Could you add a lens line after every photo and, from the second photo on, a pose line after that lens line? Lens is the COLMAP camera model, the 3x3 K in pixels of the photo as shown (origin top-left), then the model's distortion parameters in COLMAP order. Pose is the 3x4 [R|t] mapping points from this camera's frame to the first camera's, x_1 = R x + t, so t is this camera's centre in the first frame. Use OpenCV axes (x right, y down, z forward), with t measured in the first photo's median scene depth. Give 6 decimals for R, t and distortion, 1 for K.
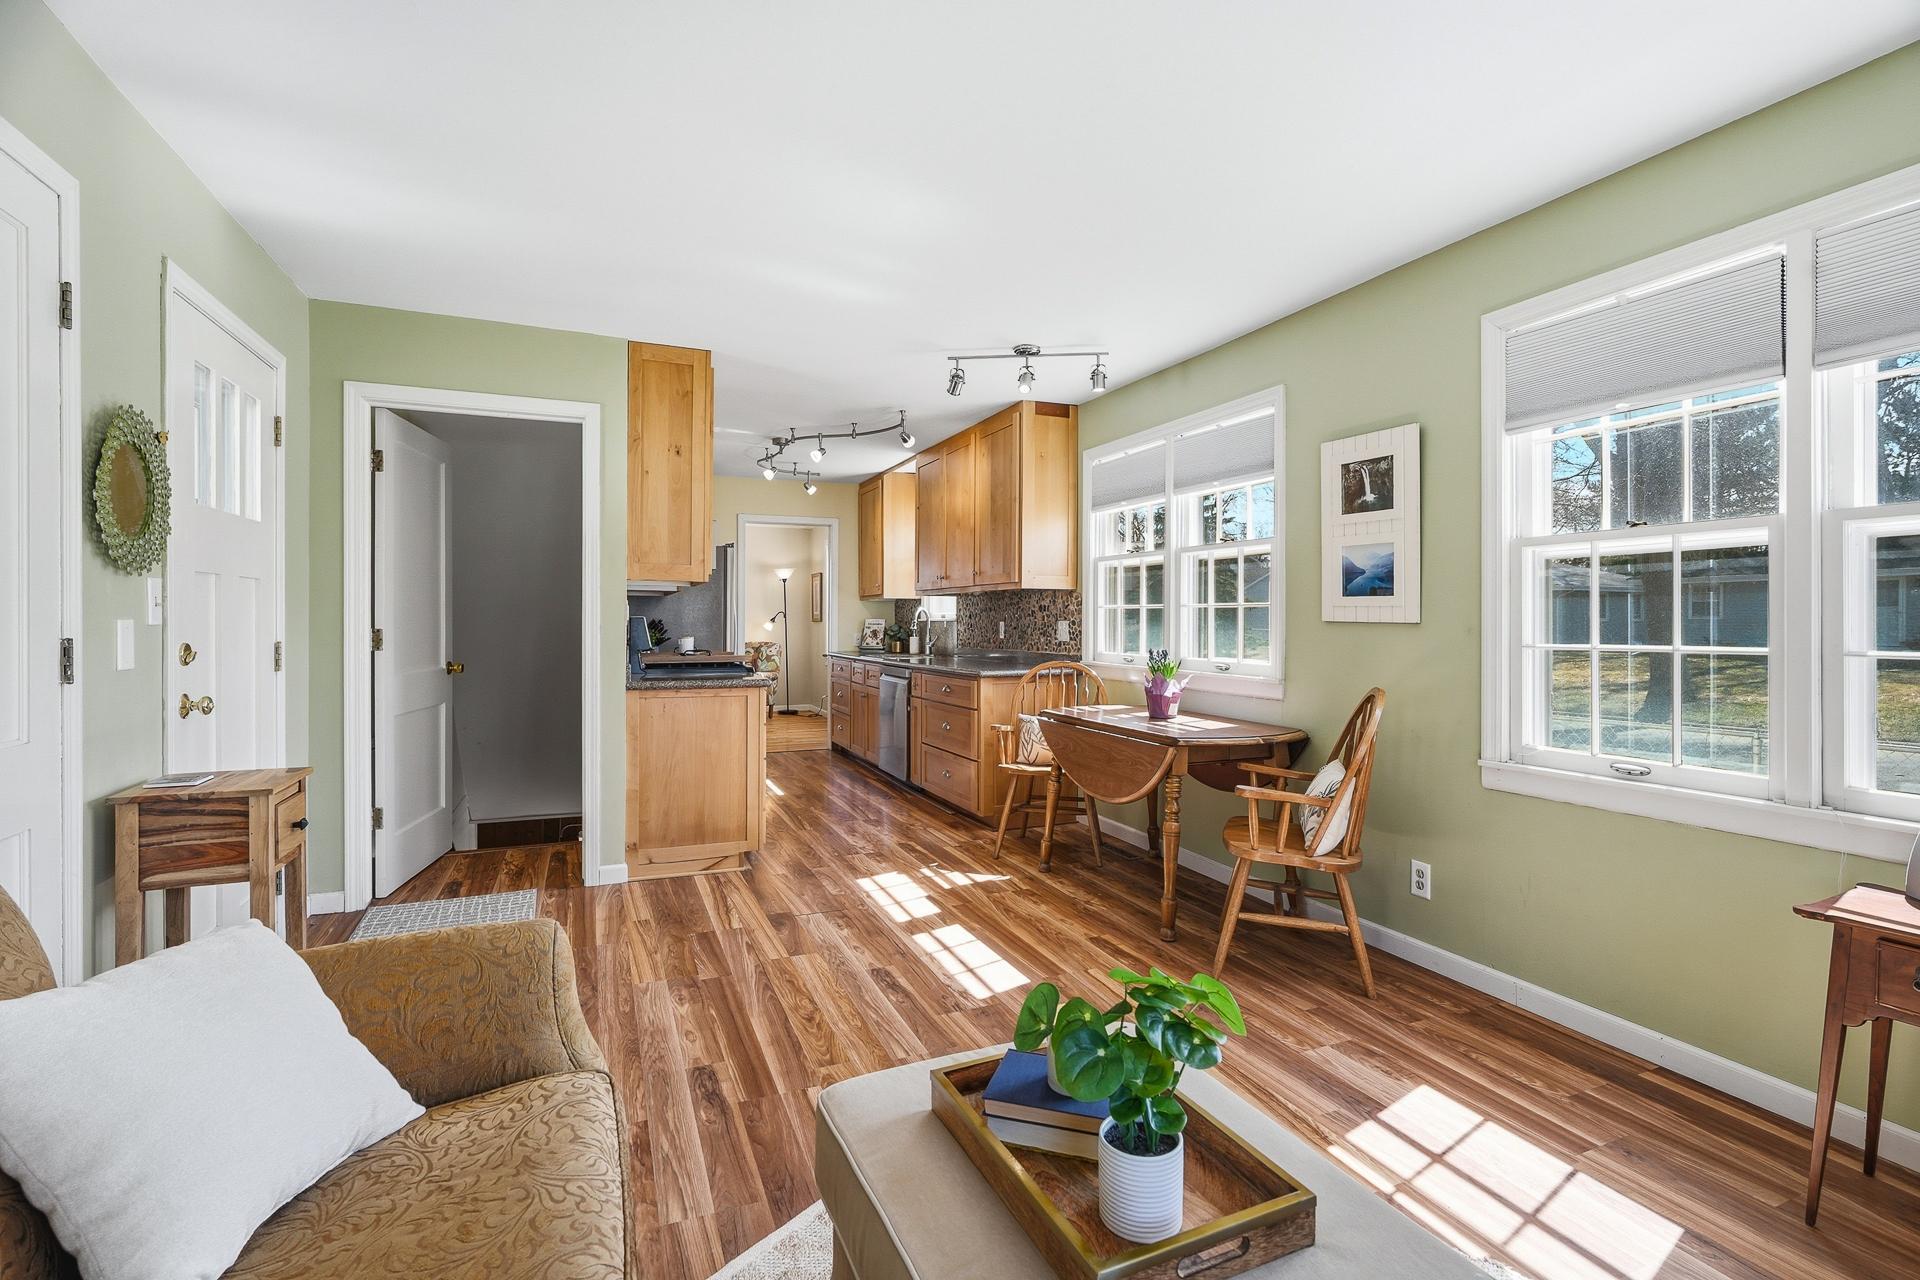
lens RADIAL K [[868.7, 0, 979.3], [0, 868.7, 622.8], [0, 0, 1]] dist [-0.013485, 0.001930]
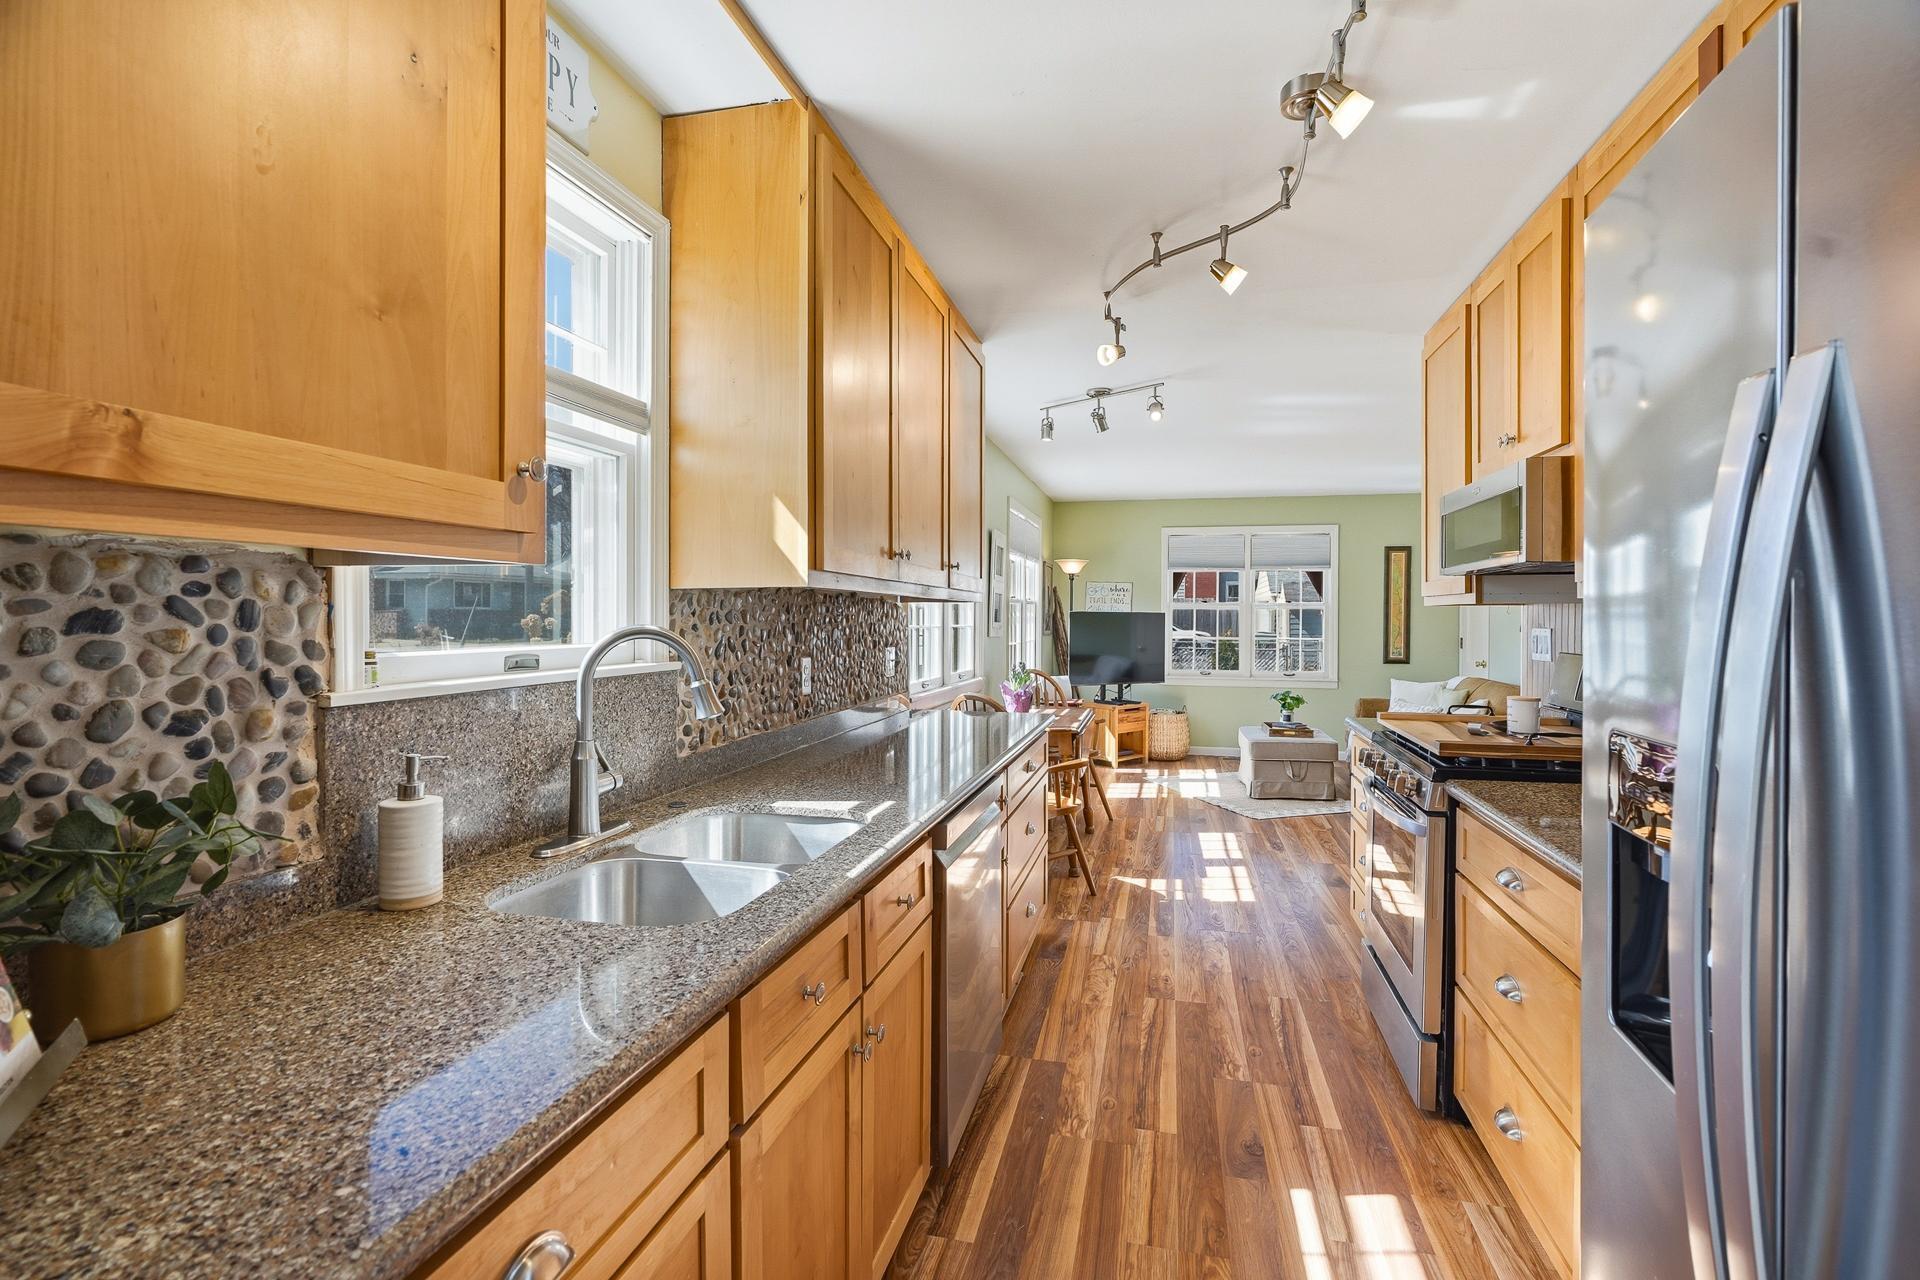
lens RADIAL K [[868.7, 0, 958.5], [0, 868.7, 627.9], [0, 0, 1]] dist [-0.013485, 0.001930]
pose [[-0.788030, -0.011308, 0.615533, -0.645980], [-0.003647, 0.999900, 0.013700, -0.046723], [-0.615626, 0.008551, -0.787992, 2.660770]]
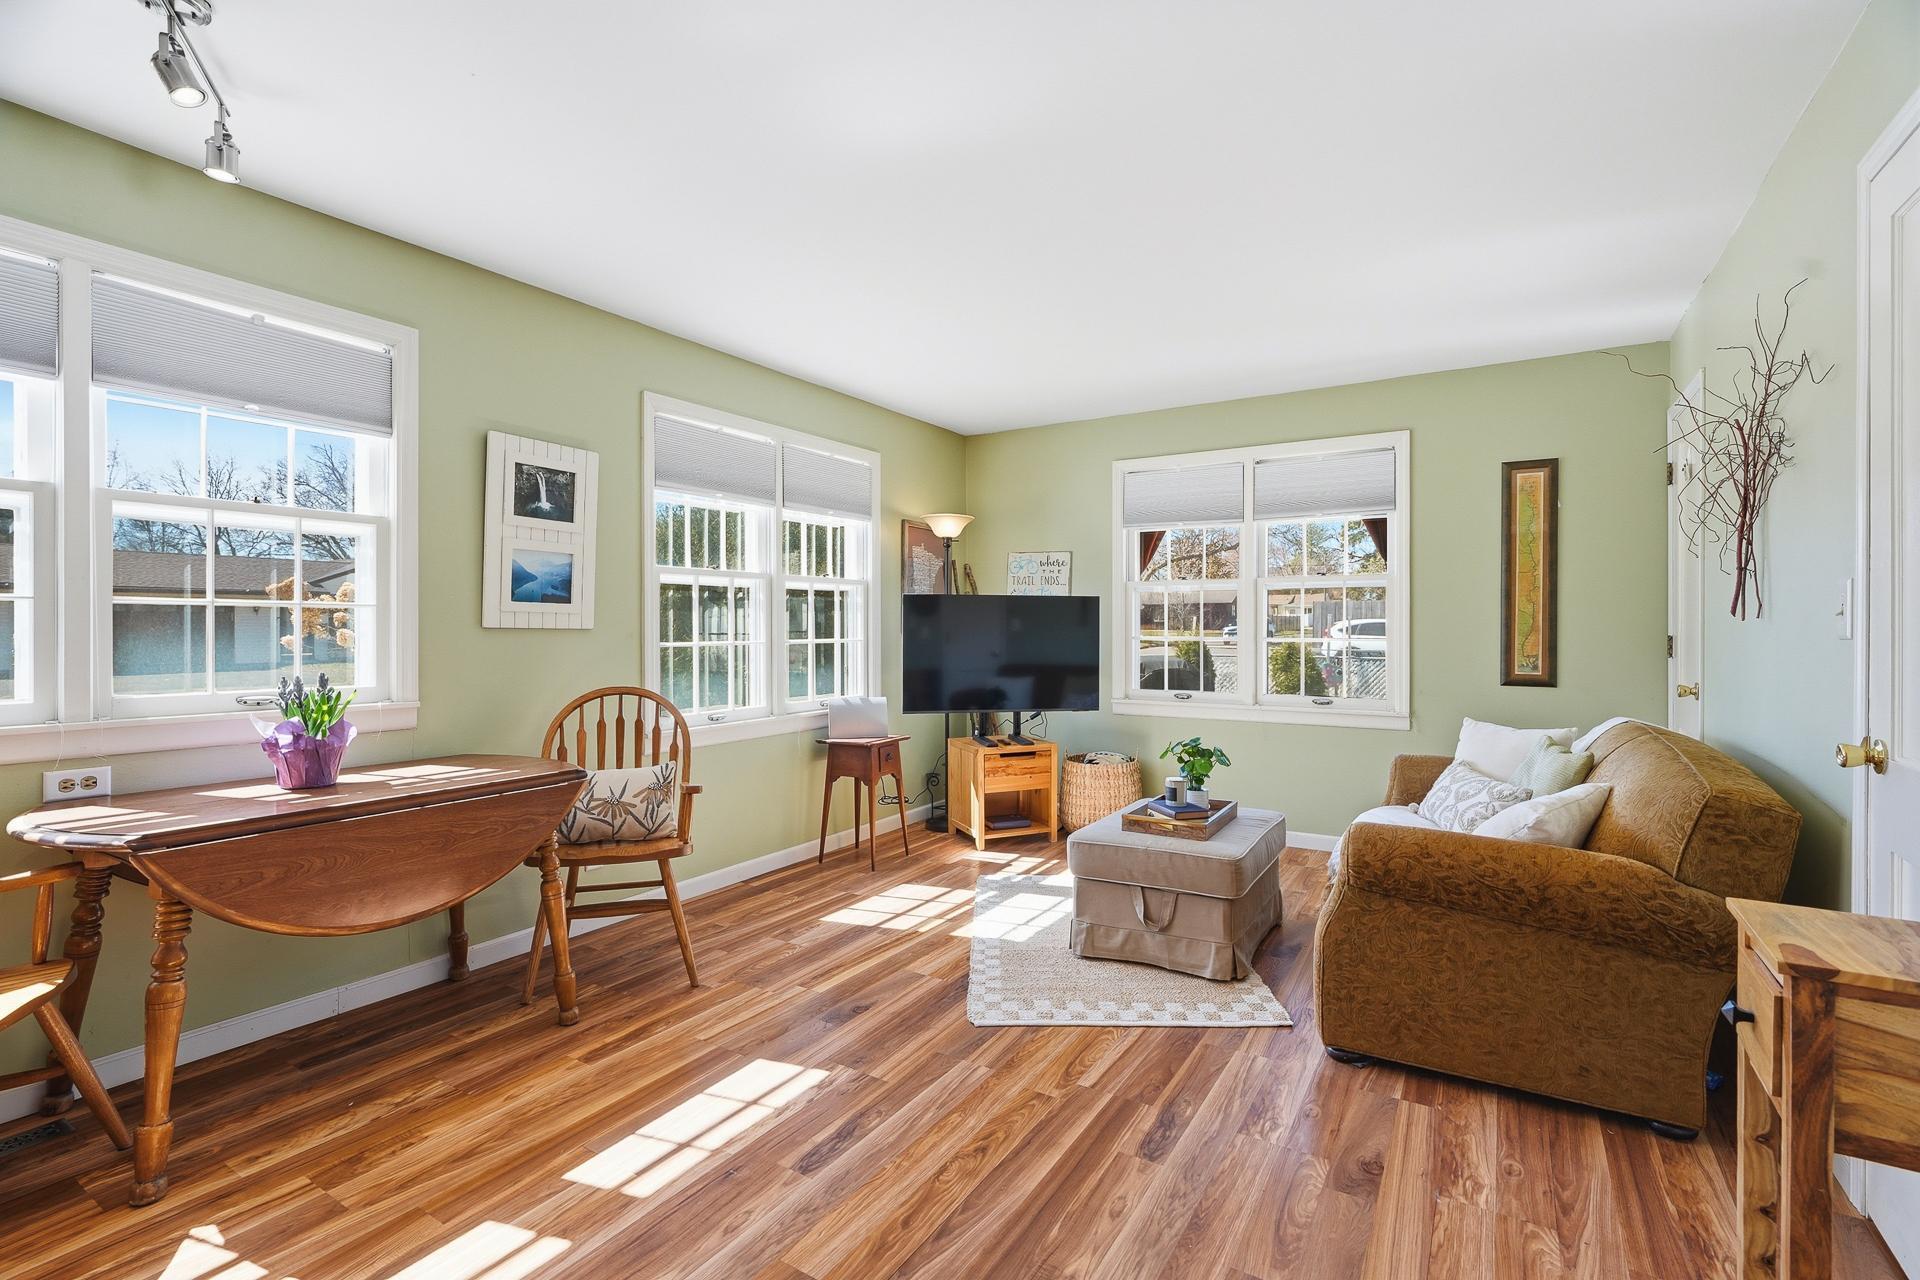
lens RADIAL K [[868.7, 0, 954.4], [0, 868.7, 627.3], [0, 0, 1]] dist [-0.013485, 0.001930]
pose [[-0.552148, -0.001846, 0.833744, -0.711790], [0.001594, 0.999993, 0.003270, -0.004710], [-0.833744, 0.003135, -0.552142, 1.254127]]
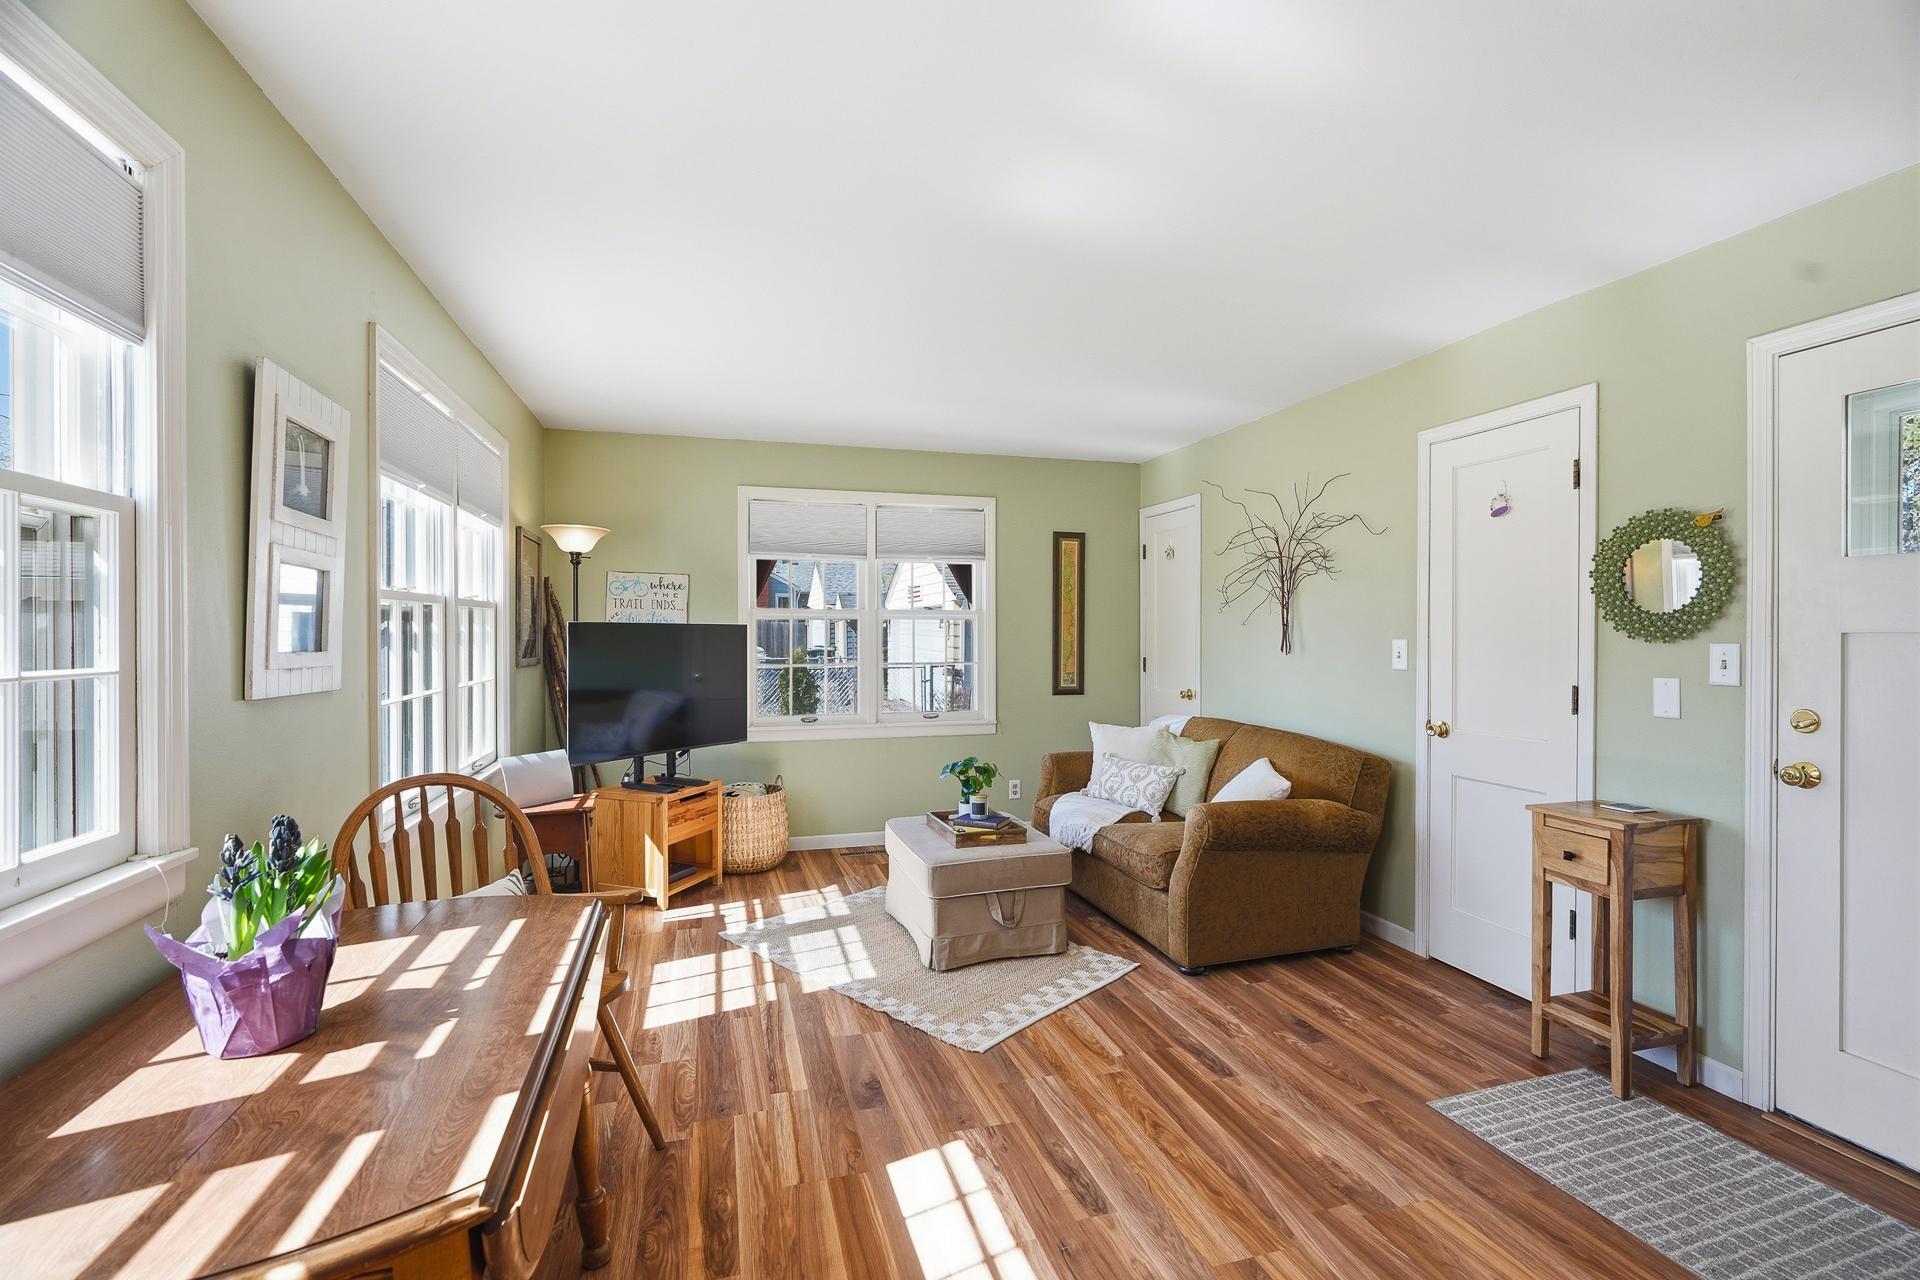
lens RADIAL K [[868.7, 0, 966.3], [0, 868.7, 636.8], [0, 0, 1]] dist [-0.013485, 0.001930]
pose [[-0.990750, -0.002082, 0.135683, -0.105467], [-0.000864, 0.999959, 0.009033, -0.050779], [-0.135697, 0.008832, -0.990711, 1.666473]]
